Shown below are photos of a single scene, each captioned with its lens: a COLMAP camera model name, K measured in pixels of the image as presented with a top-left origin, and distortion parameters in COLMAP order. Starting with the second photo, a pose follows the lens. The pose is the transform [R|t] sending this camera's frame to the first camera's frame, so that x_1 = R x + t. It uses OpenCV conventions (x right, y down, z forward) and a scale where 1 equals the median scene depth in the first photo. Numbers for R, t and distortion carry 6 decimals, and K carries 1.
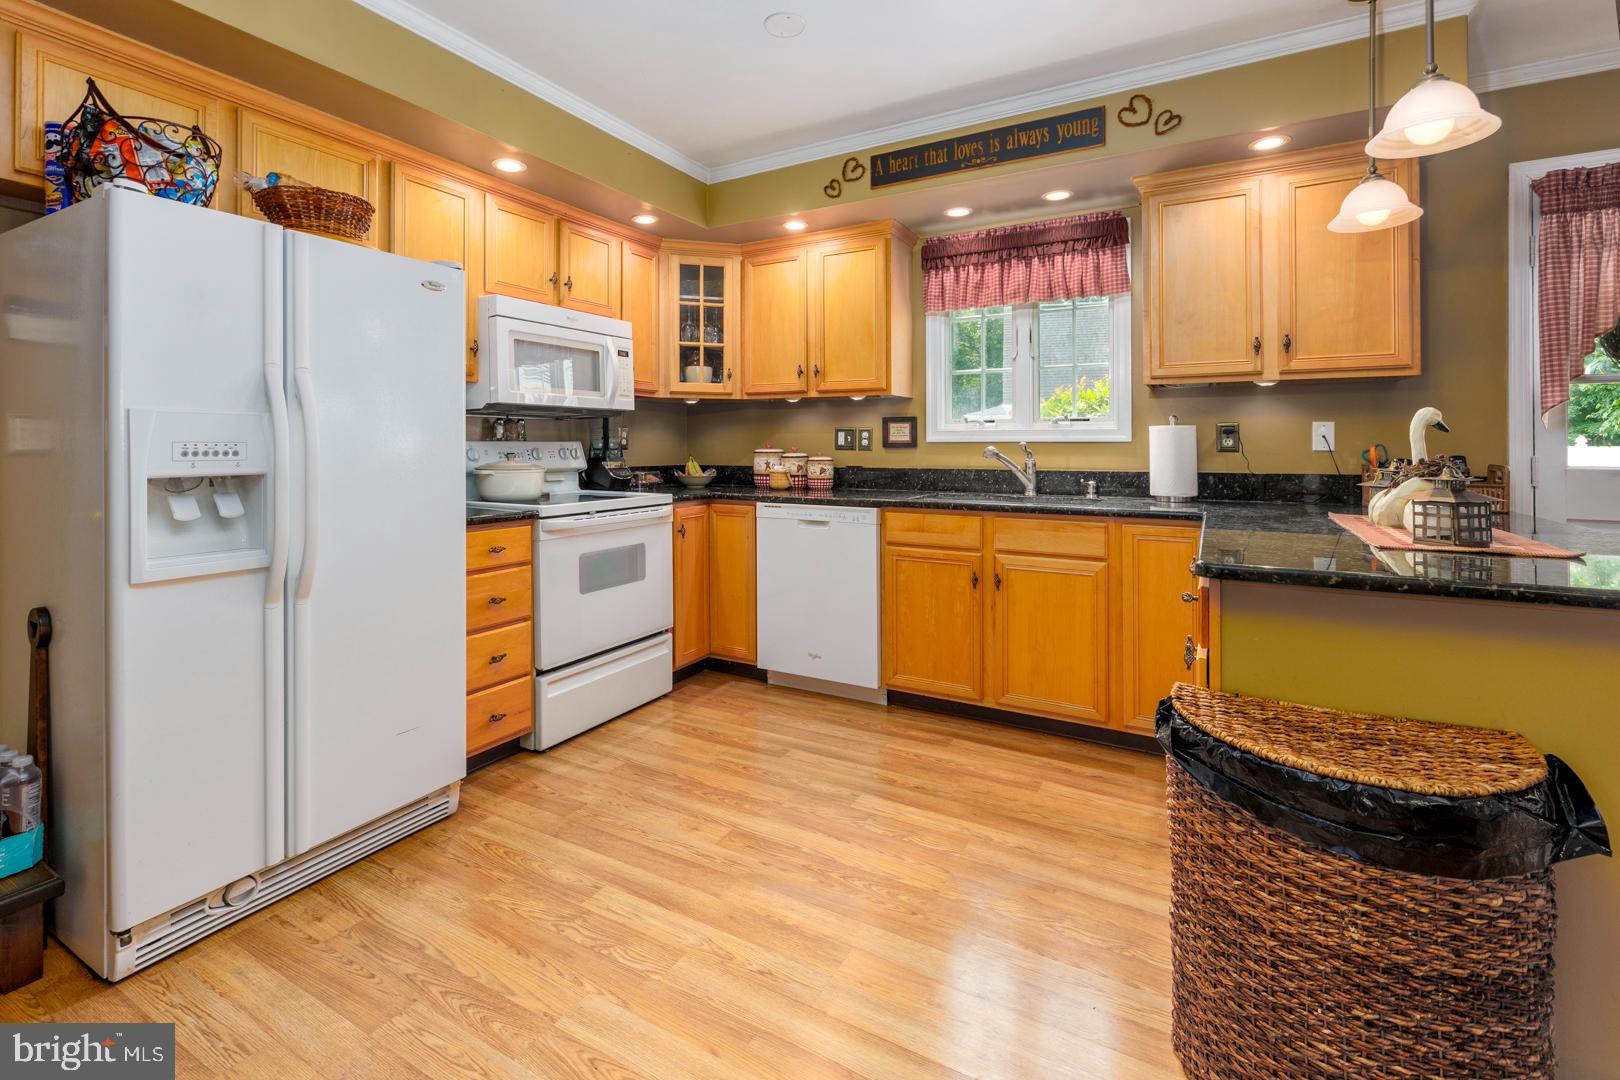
lens RADIAL K [[726.3, 0, 821.5], [0, 726.3, 439.5], [0, 0, 1]] dist [-0.002989, 0.000359]
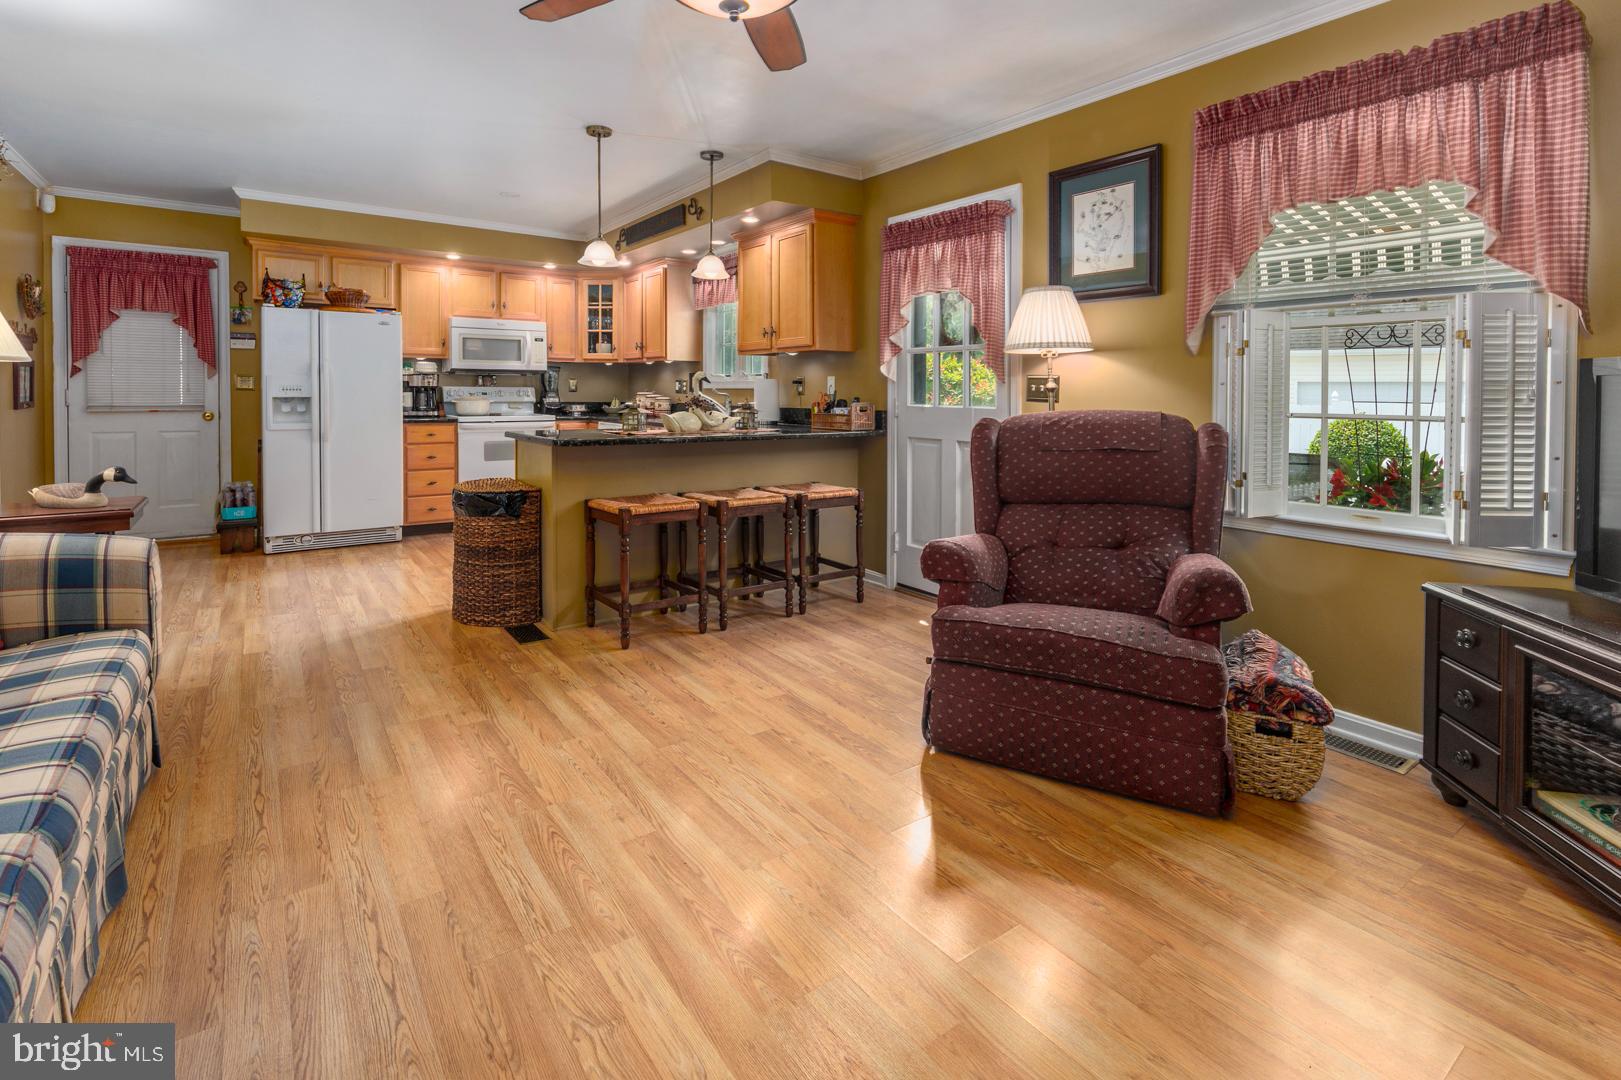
lens RADIAL K [[726.7, 0, 804.8], [0, 726.7, 402.7], [0, 0, 1]] dist [-0.002989, 0.000359]
pose [[0.904981, 0.012311, -0.425273, 1.198979], [-0.003217, 0.999751, 0.022096, -0.000565], [0.425439, -0.018628, 0.904795, -0.416098]]
